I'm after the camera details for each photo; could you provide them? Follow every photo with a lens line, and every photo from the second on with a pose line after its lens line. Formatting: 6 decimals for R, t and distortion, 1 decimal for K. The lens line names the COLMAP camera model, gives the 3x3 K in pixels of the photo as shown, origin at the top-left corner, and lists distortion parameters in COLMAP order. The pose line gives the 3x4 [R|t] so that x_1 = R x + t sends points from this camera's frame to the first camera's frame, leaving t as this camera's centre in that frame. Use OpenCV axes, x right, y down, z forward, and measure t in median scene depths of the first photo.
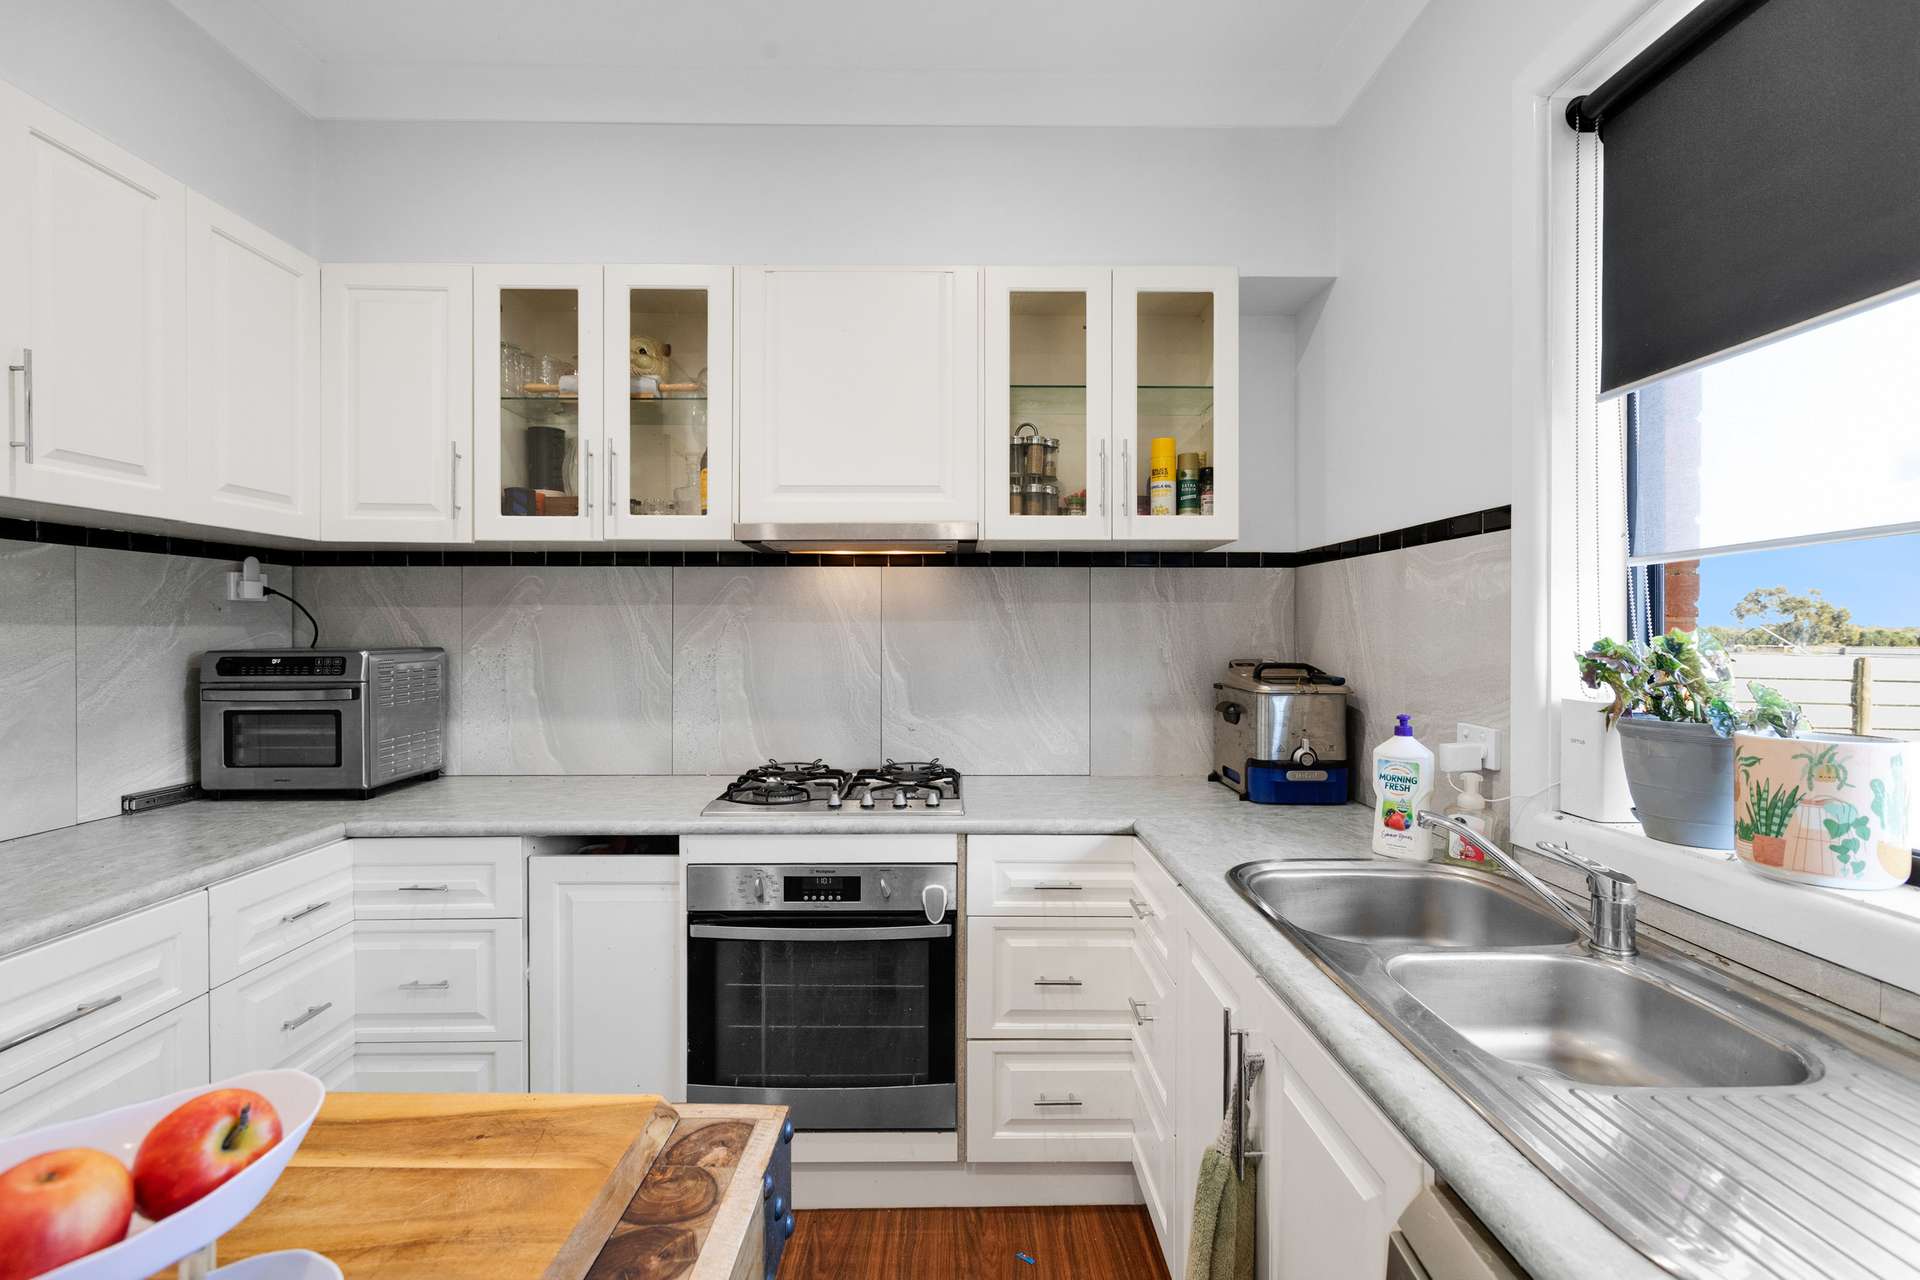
lens RADIAL K [[903.9, 0, 954.7], [0, 903.9, 640.3], [0, 0, 1]] dist [0.001656, 0.000095]
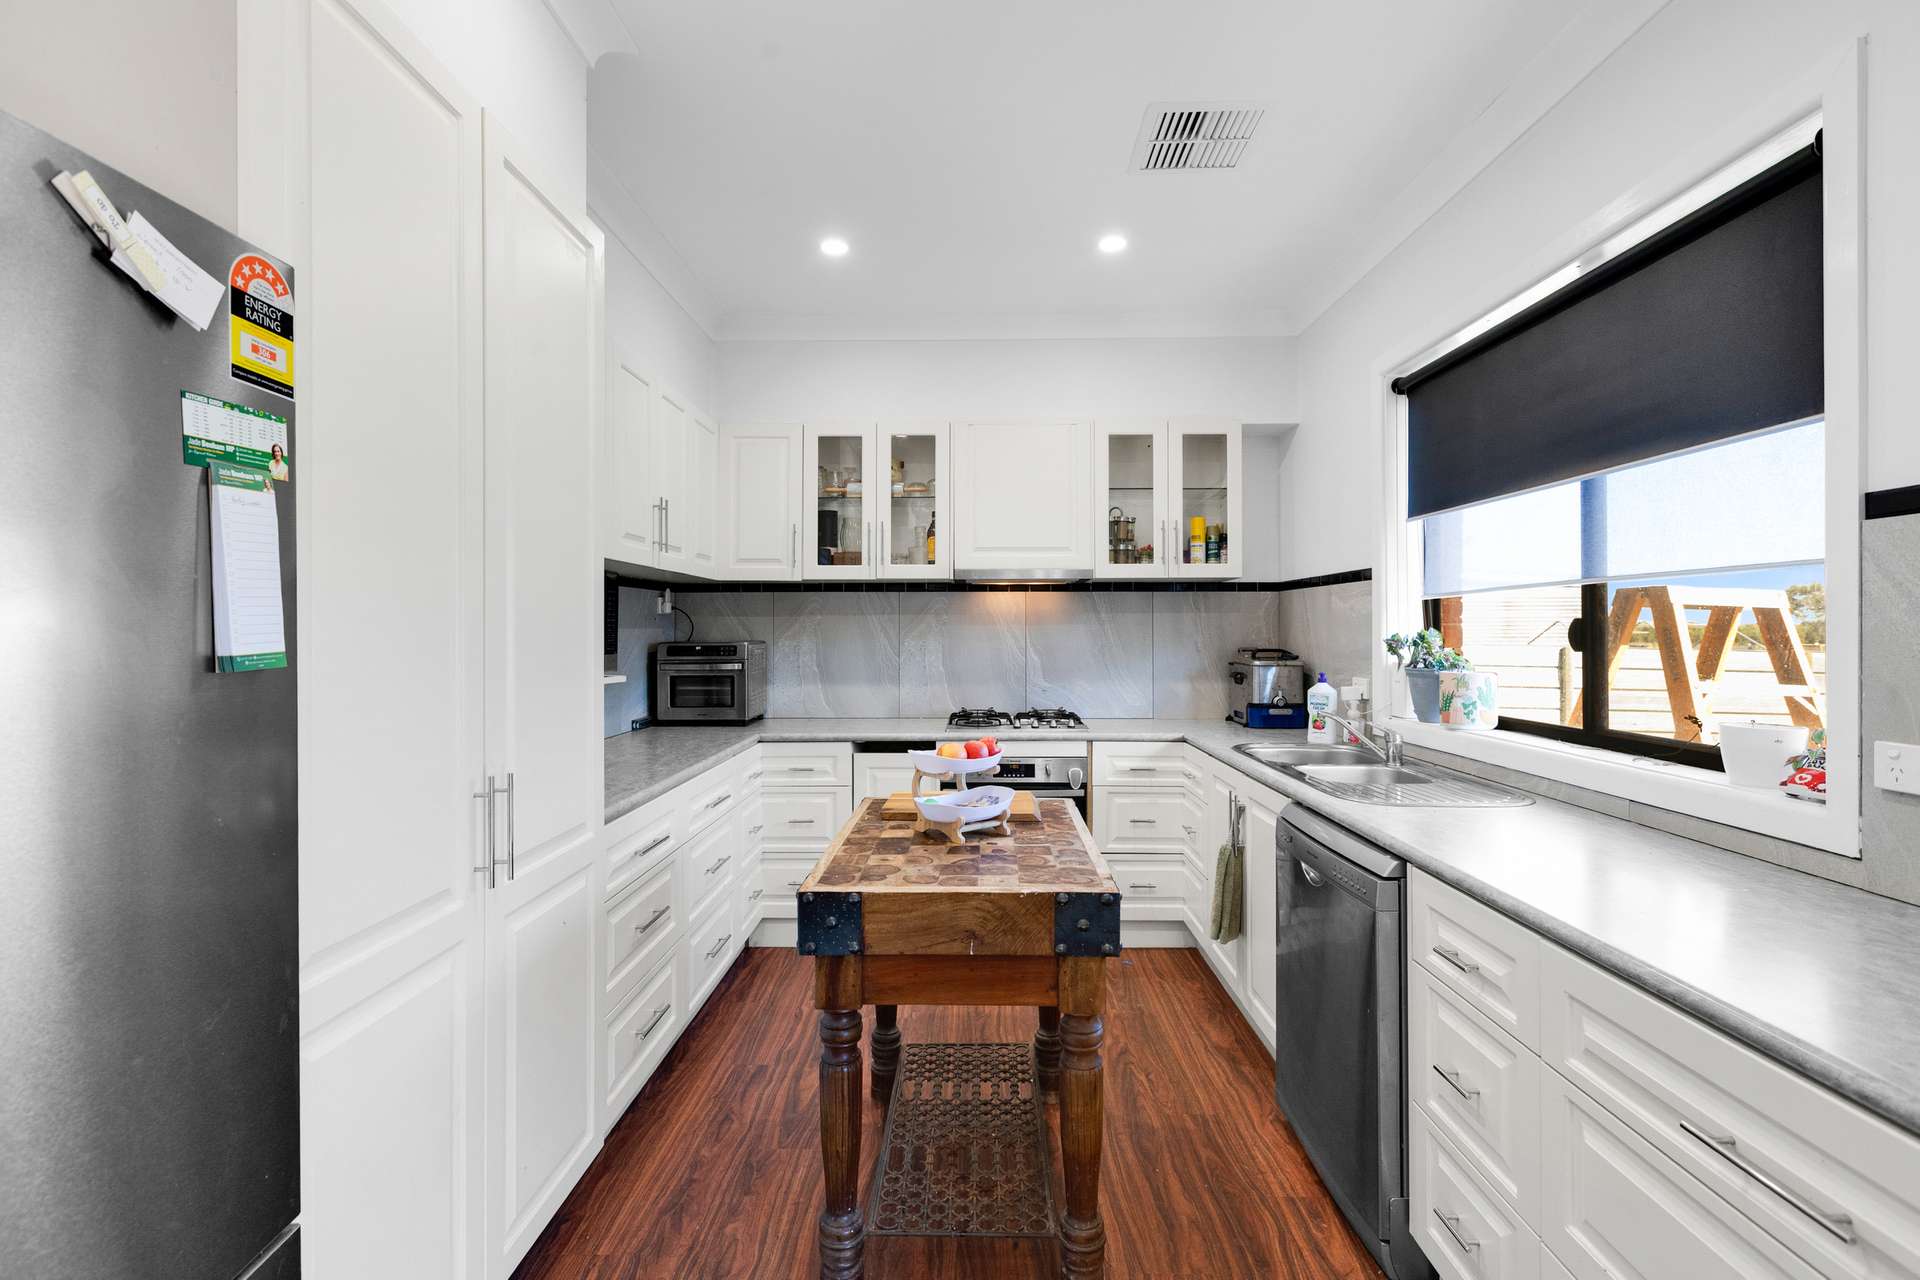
lens RADIAL K [[882.4, 0, 961.7], [0, 882.4, 633.5], [0, 0, 1]] dist [-0.003639, -0.000296]
pose [[0.999709, -0.001805, -0.024071, -0.180779], [0.001626, 0.999971, -0.007450, 0.007592], [0.024084, 0.007409, 0.999682, -0.694742]]
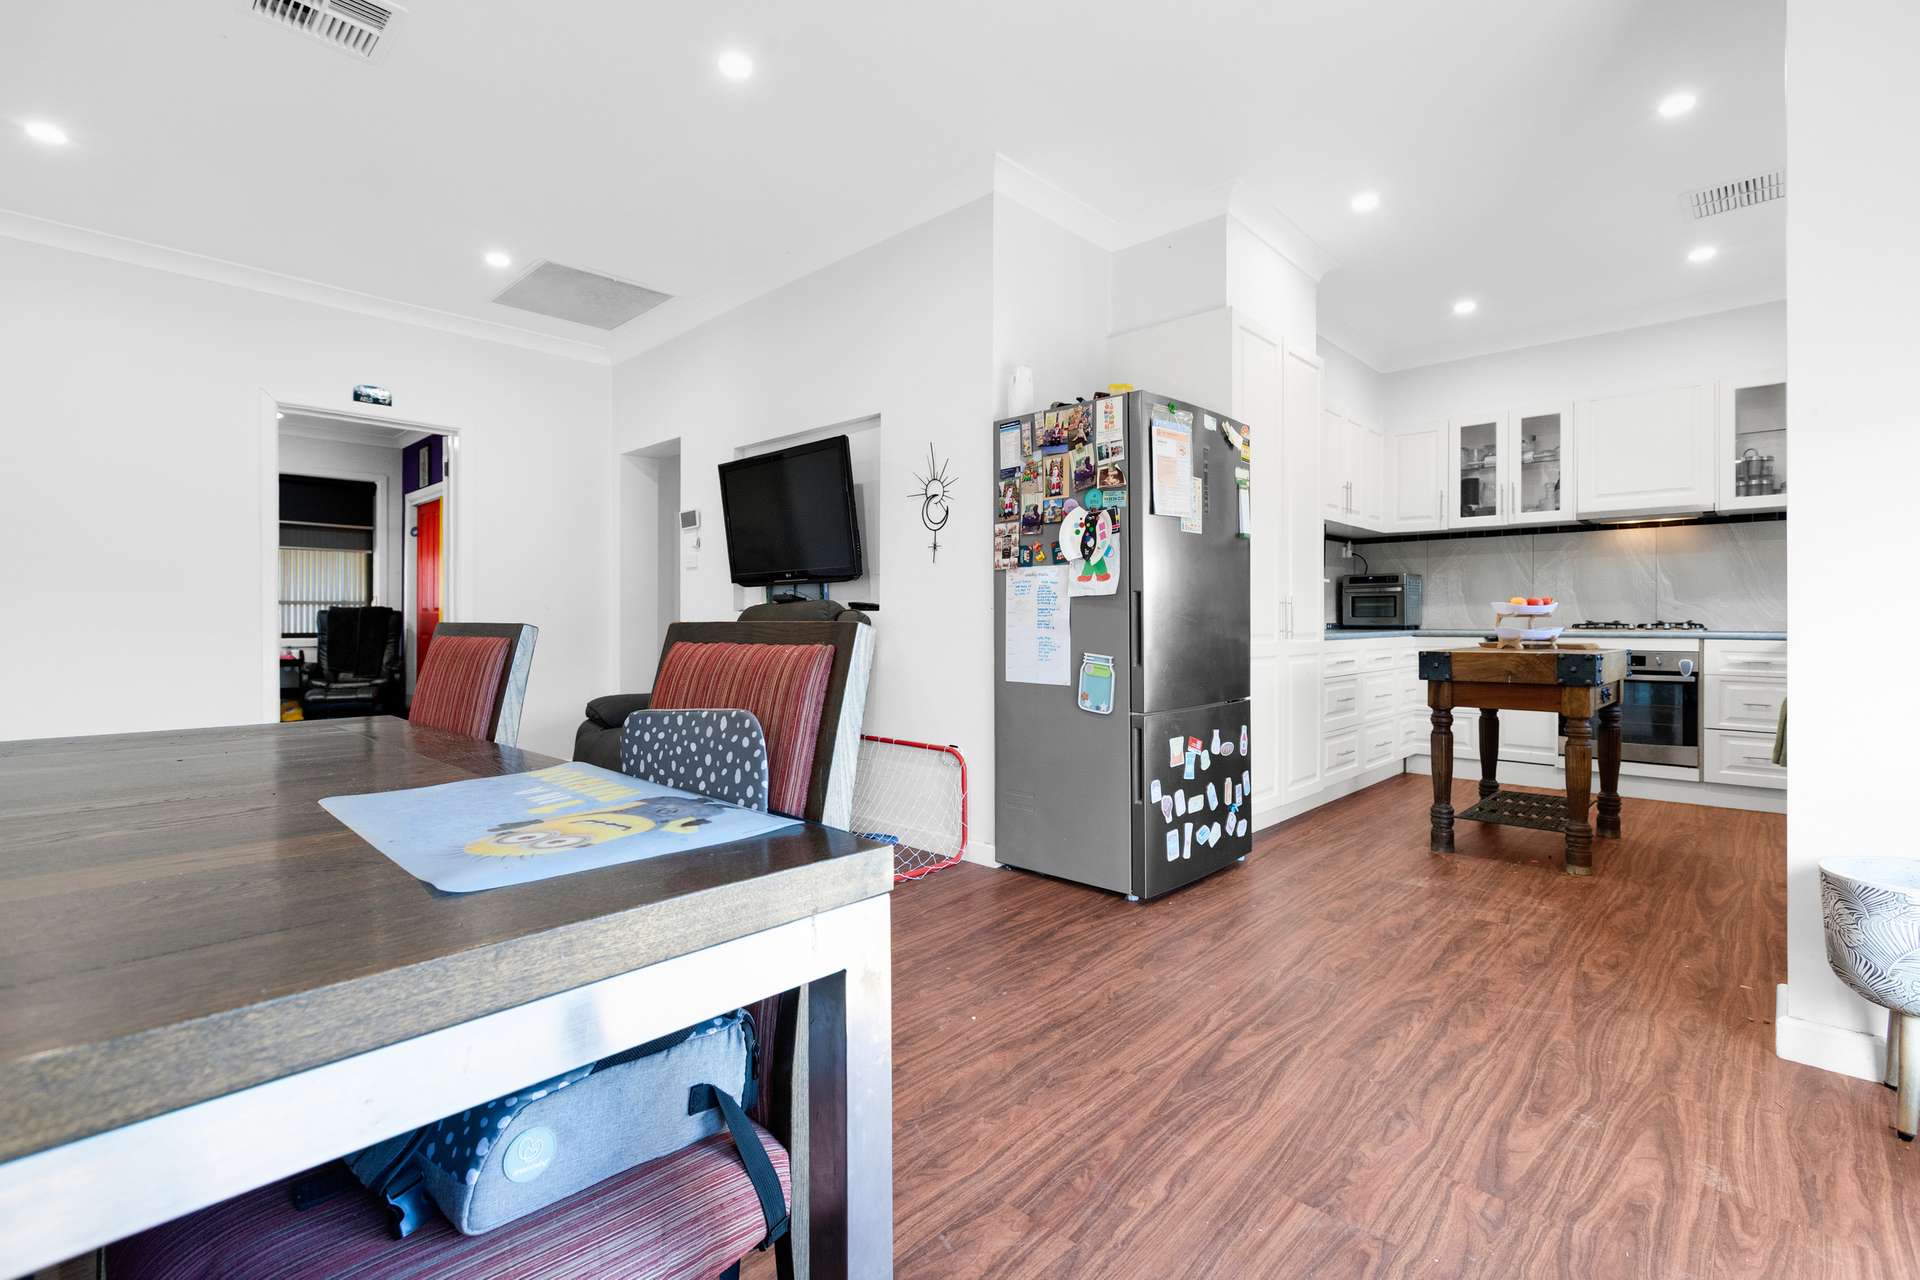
lens RADIAL K [[859.4, 0, 960.8], [0, 859.4, 616.5], [0, 0, 1]] dist [-0.000327, -0.000018]
pose [[0.725497, -0.002657, -0.688220, 0.127035], [-0.005851, 0.999933, -0.010028, 0.164512], [0.688201, 0.011302, 0.725432, -1.646265]]
